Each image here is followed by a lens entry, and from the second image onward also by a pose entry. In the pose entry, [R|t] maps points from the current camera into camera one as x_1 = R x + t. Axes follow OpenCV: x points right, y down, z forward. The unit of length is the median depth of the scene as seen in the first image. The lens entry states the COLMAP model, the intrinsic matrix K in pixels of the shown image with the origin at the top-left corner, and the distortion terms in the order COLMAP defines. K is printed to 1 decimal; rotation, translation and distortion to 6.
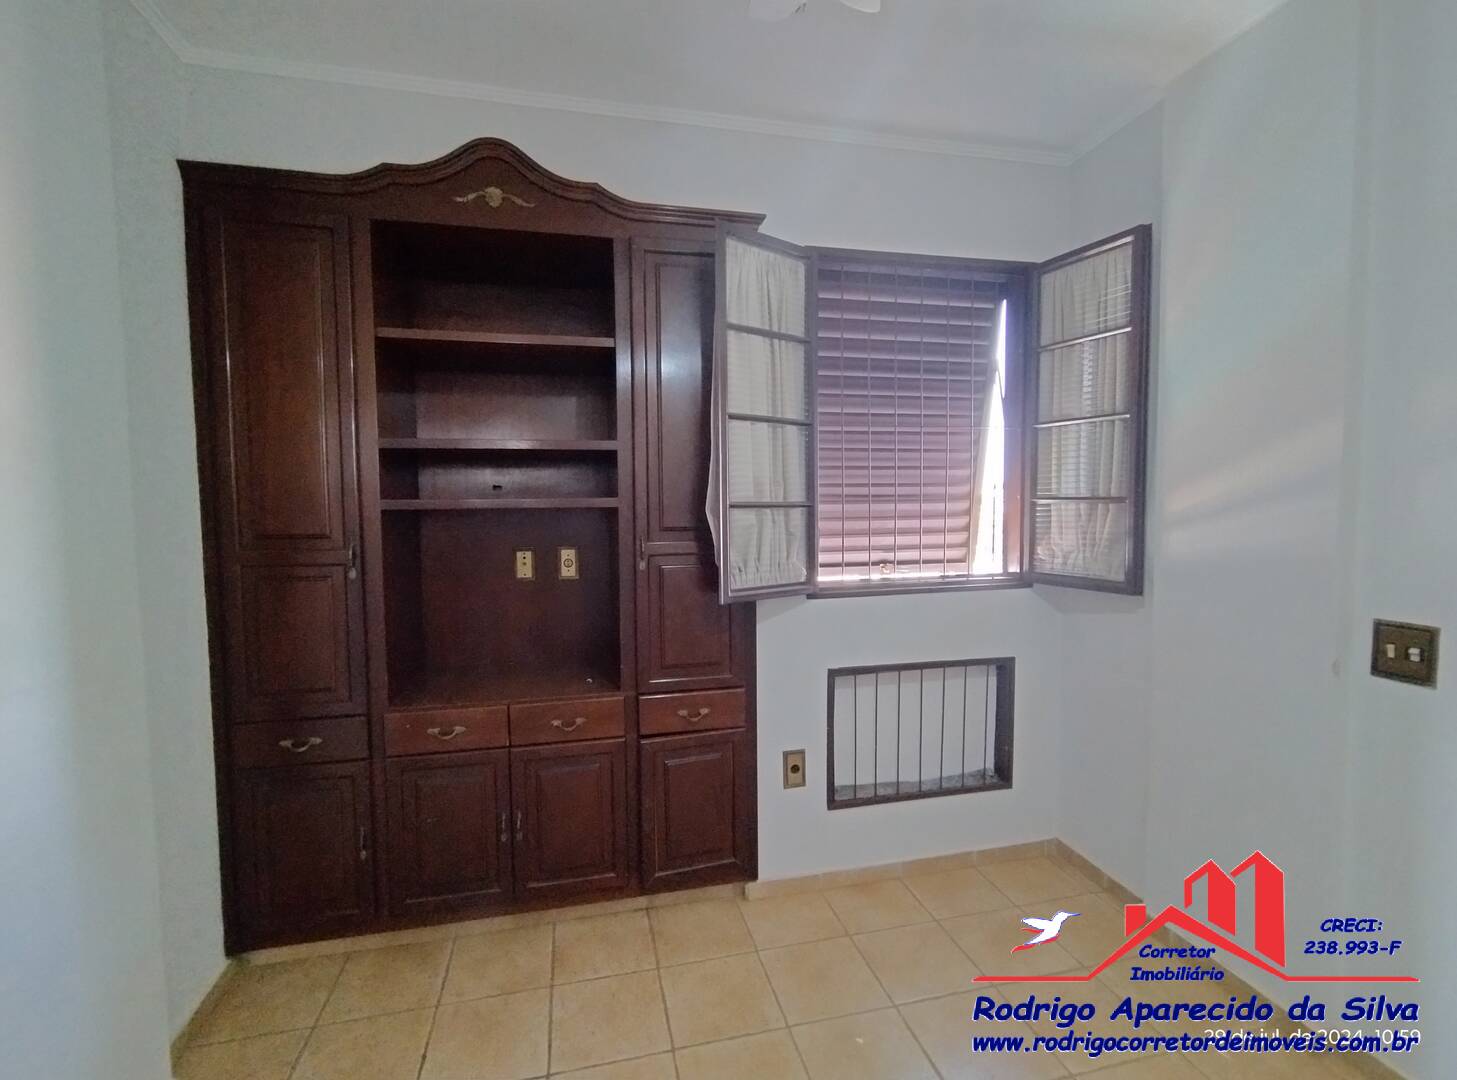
lens RADIAL K [[669.8, 0, 727.6], [0, 669.8, 541.1], [0, 0, 1]] dist [0.003275, 0.001224]
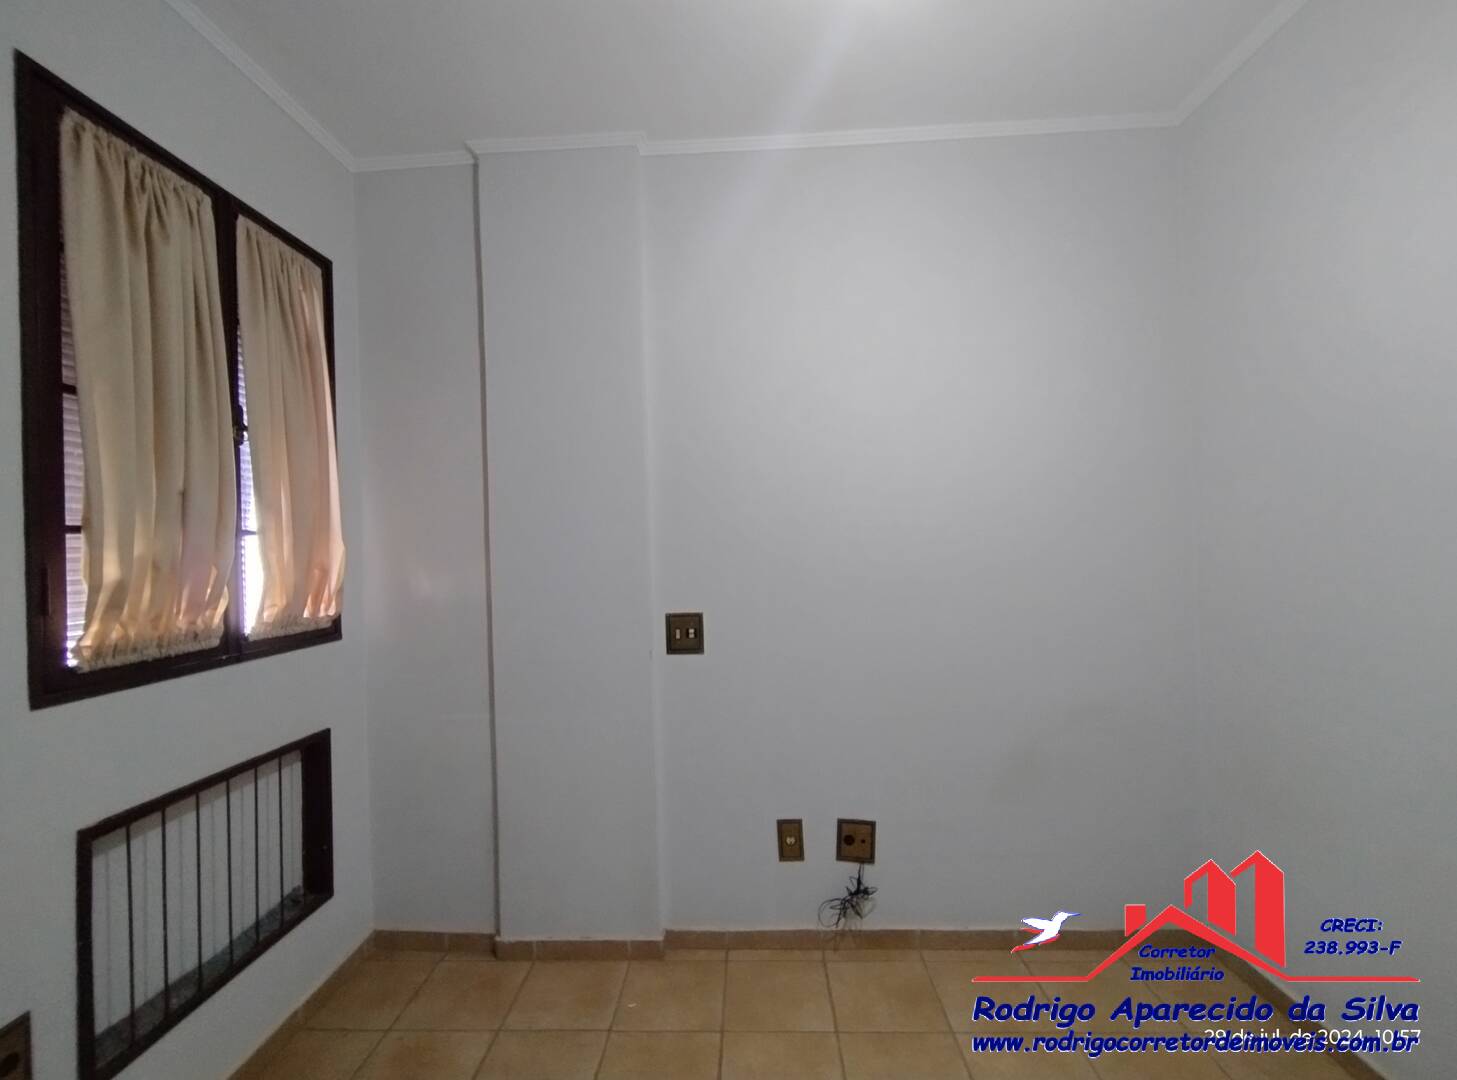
lens RADIAL K [[669.8, 0, 731.9], [0, 669.8, 546.2], [0, 0, 1]] dist [0.003275, 0.001224]
pose [[0.260799, 0.008812, 0.965353, -0.250221], [0.080368, 0.996289, -0.030807, 0.019078], [-0.962042, 0.085618, 0.259123, 0.332948]]
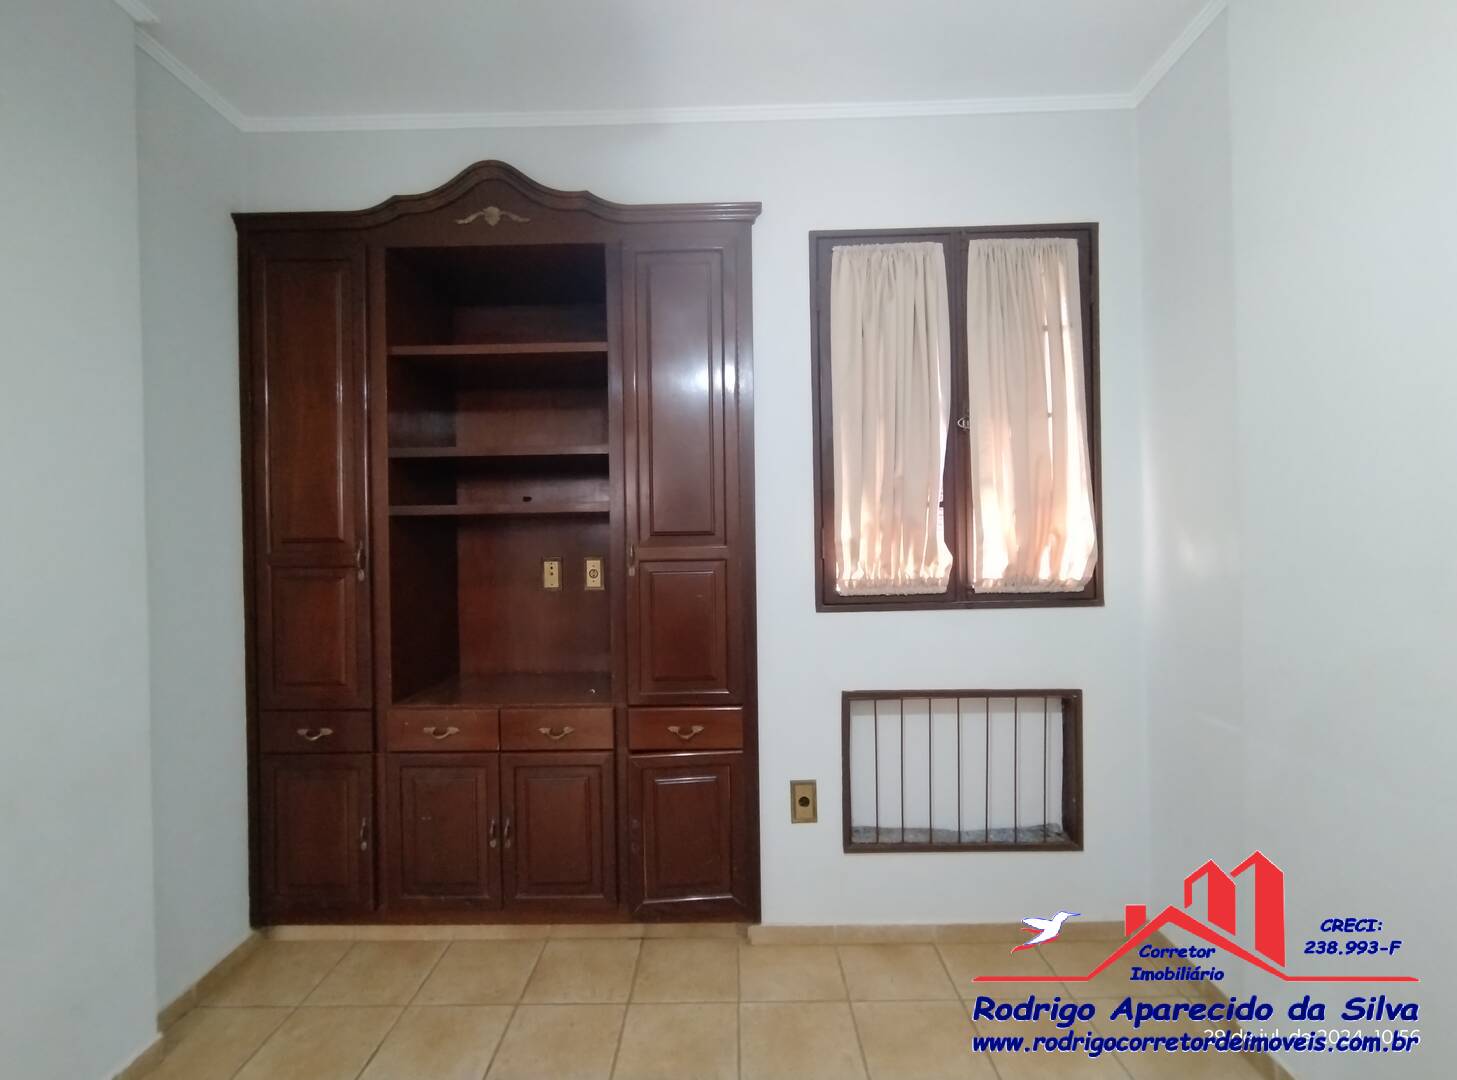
lens RADIAL K [[669.8, 0, 721.2], [0, 669.8, 540.3], [0, 0, 1]] dist [0.003275, 0.001224]
pose [[0.970816, -0.004006, -0.239791, 0.214097], [-0.007747, 0.998815, -0.048052, 0.033990], [0.239699, 0.048507, 0.969635, 0.084751]]
